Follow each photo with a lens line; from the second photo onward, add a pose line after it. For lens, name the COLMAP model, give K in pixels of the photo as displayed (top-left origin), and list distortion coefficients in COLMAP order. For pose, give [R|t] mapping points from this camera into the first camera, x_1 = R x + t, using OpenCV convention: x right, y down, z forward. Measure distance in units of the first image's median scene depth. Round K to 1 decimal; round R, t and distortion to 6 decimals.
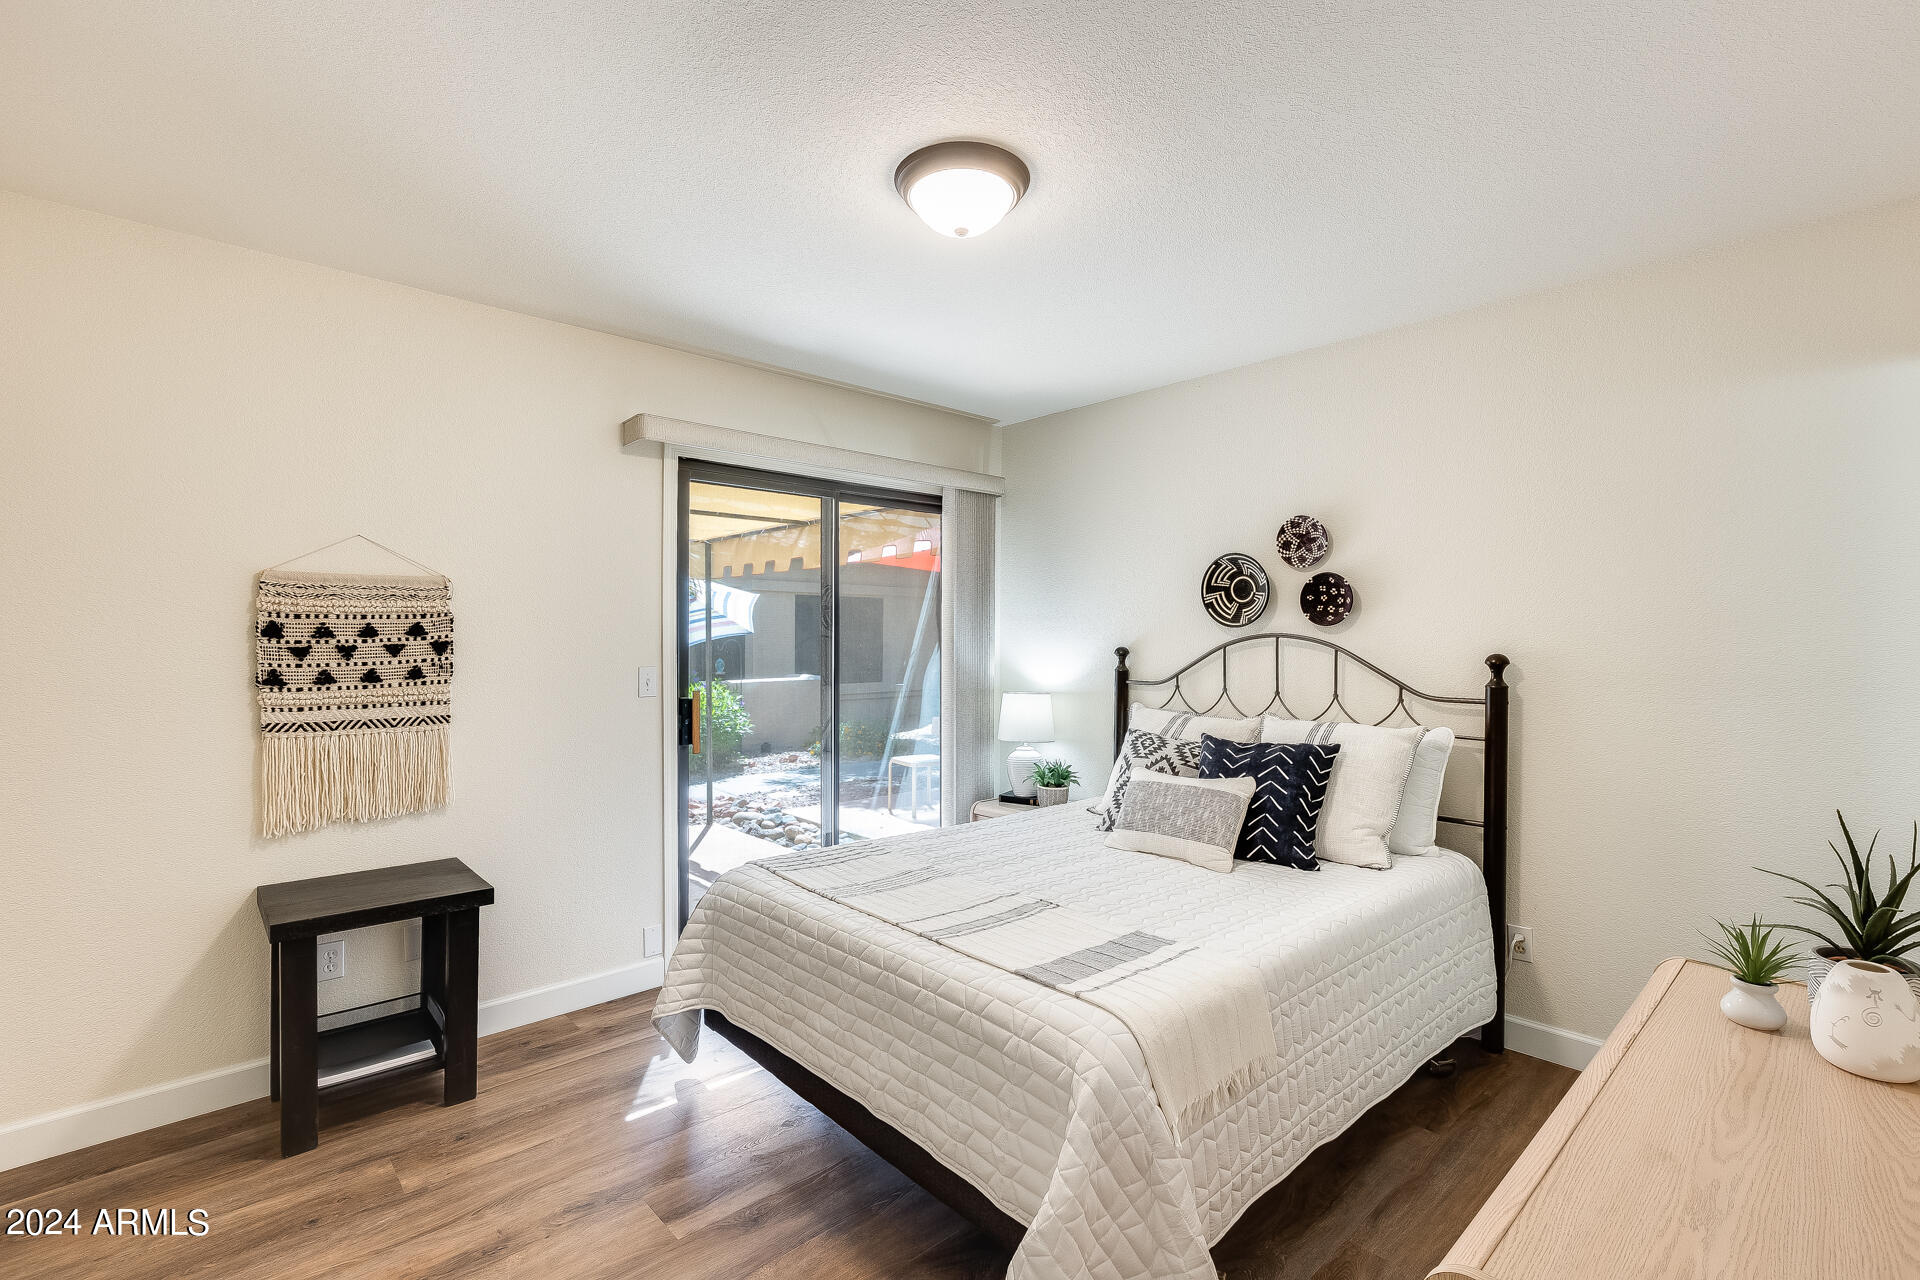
lens RADIAL K [[867.2, 0, 957.9], [0, 867.2, 643.9], [0, 0, 1]] dist [-0.005036, -0.000085]
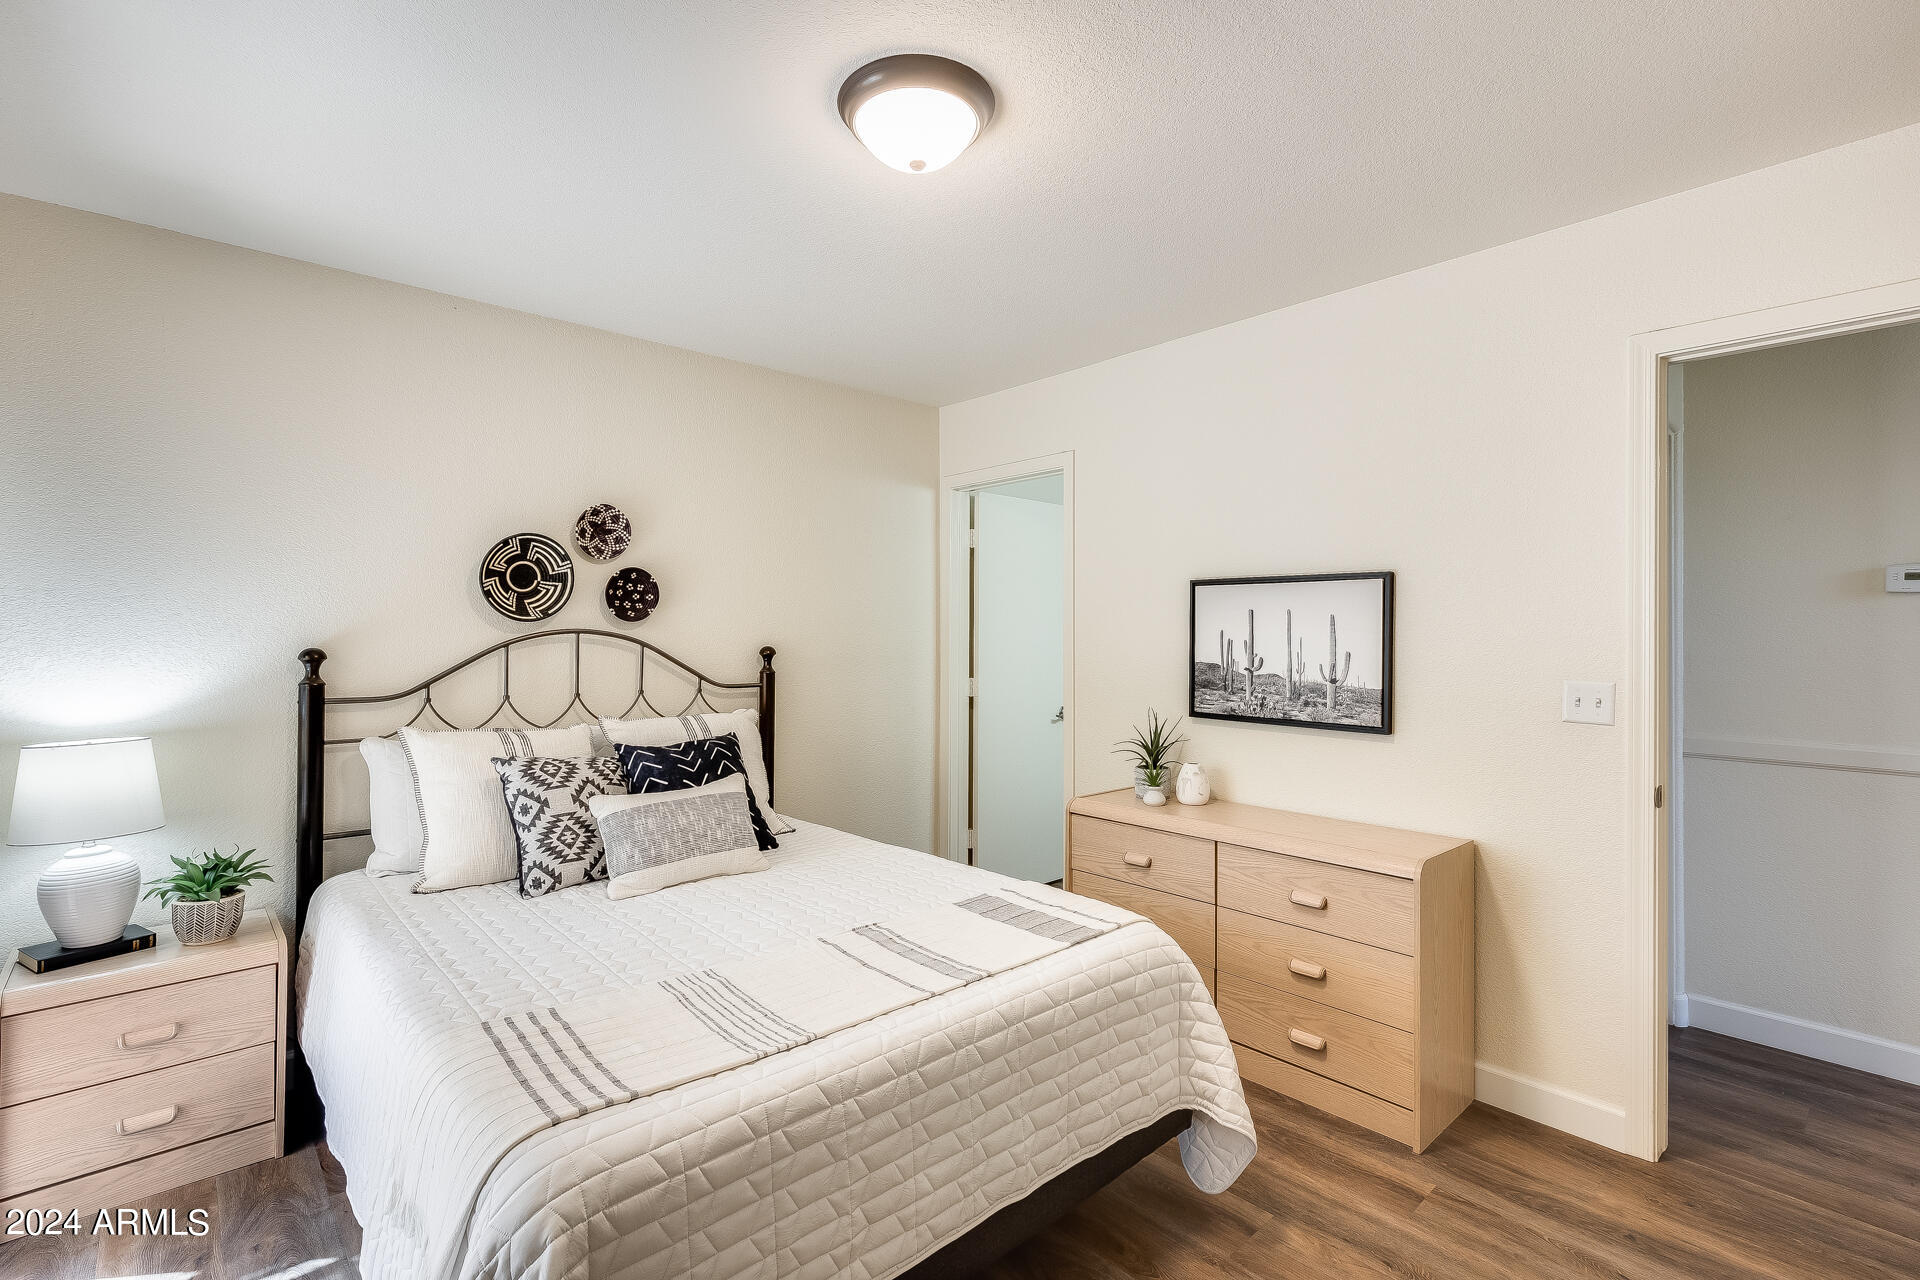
lens RADIAL K [[875.3, 0, 957.0], [0, 875.3, 624.8], [0, 0, 1]] dist [0.001634, -0.000774]
pose [[-0.000826, 0.004620, 0.999989, -0.561793], [0.005229, 0.999976, -0.004616, -0.010355], [-0.999986, 0.005225, -0.000851, 0.619900]]
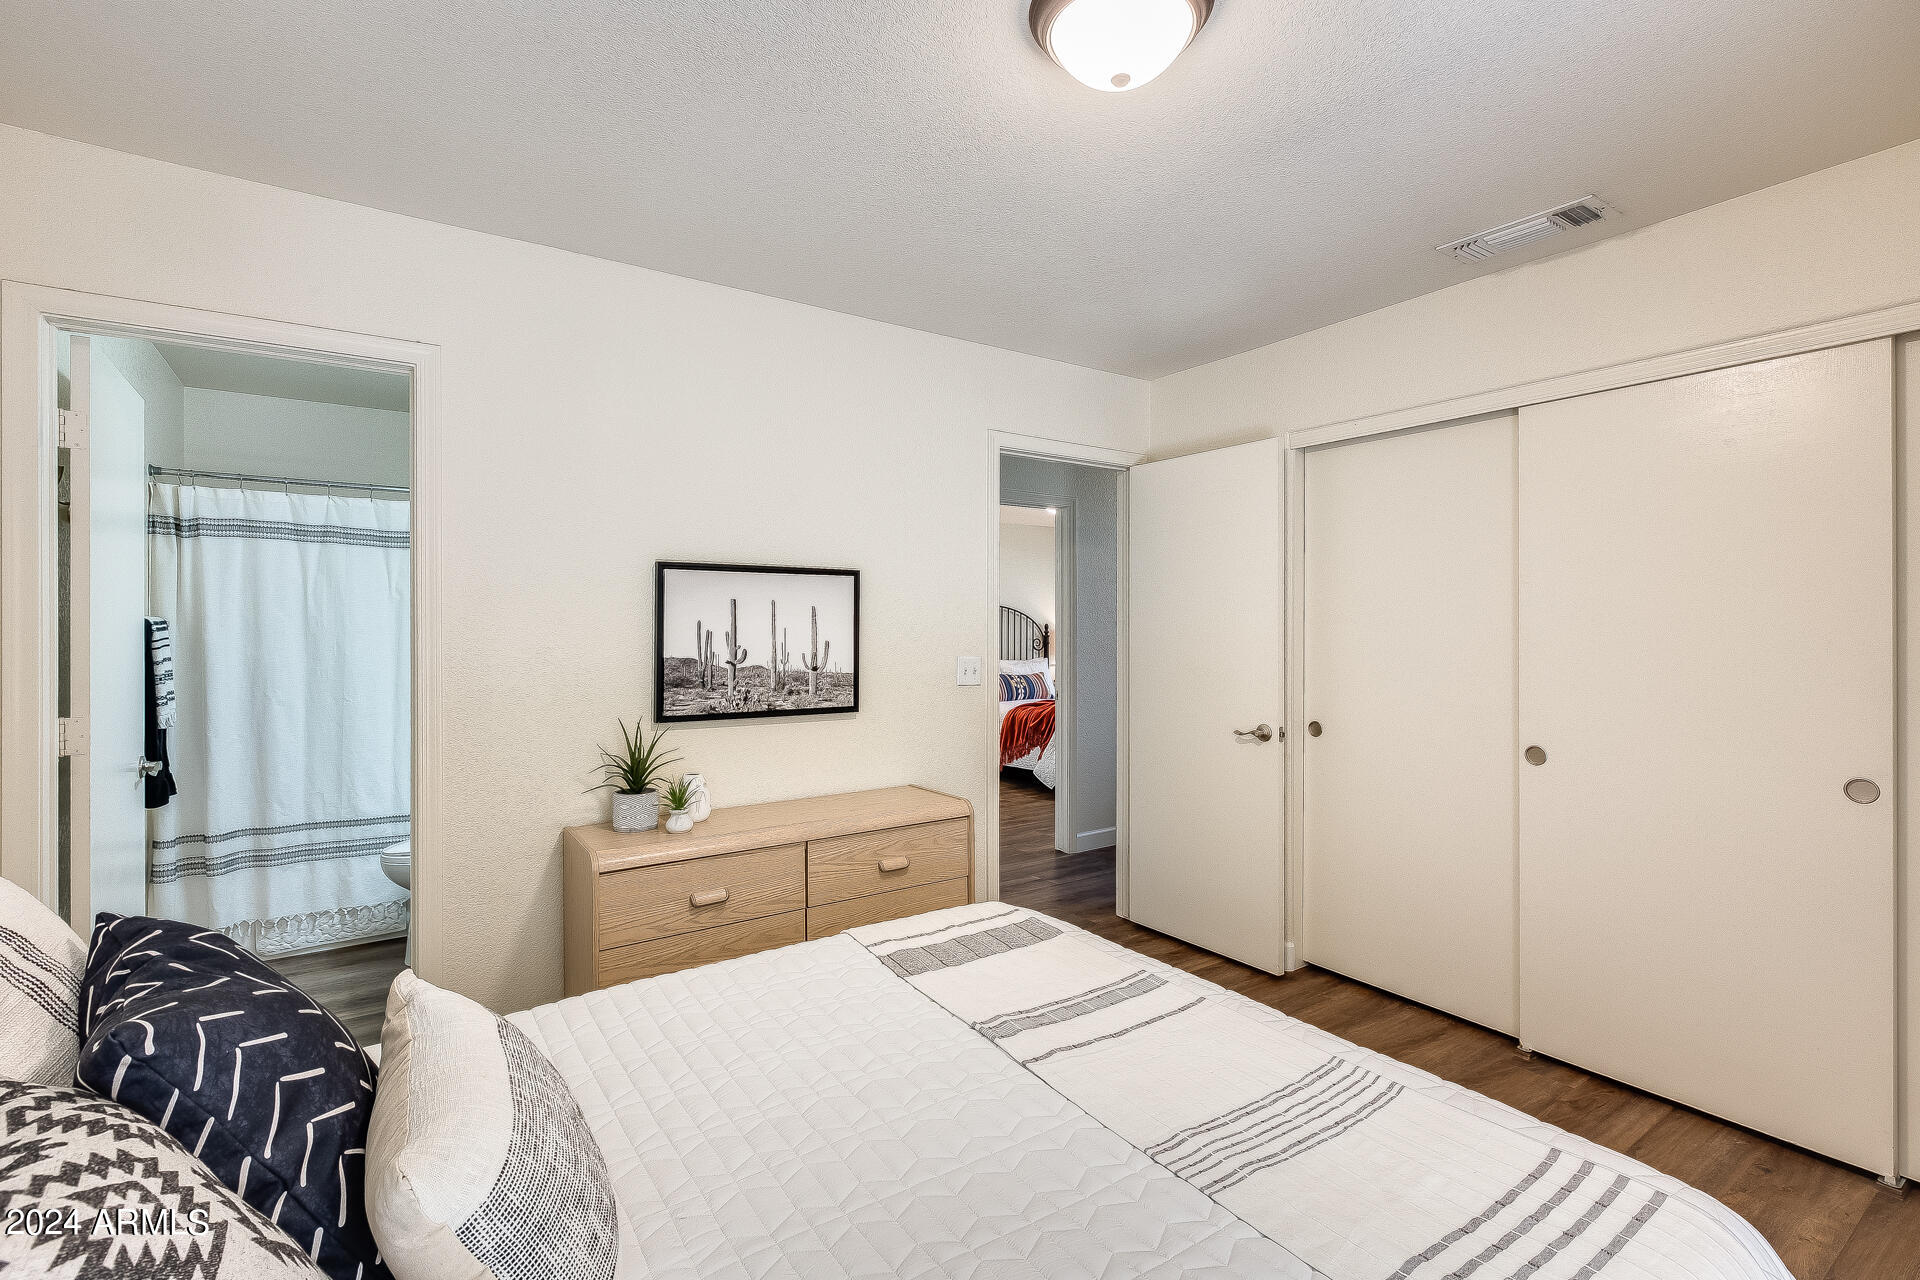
lens RADIAL K [[875.3, 0, 956.5], [0, 875.3, 633.3], [0, 0, 1]] dist [0.001634, -0.000774]
pose [[-0.991391, -0.004850, 0.130843, 0.030122], [-0.002831, 0.999874, 0.015617, -0.008940], [-0.130902, 0.015112, -0.991280, 1.139357]]
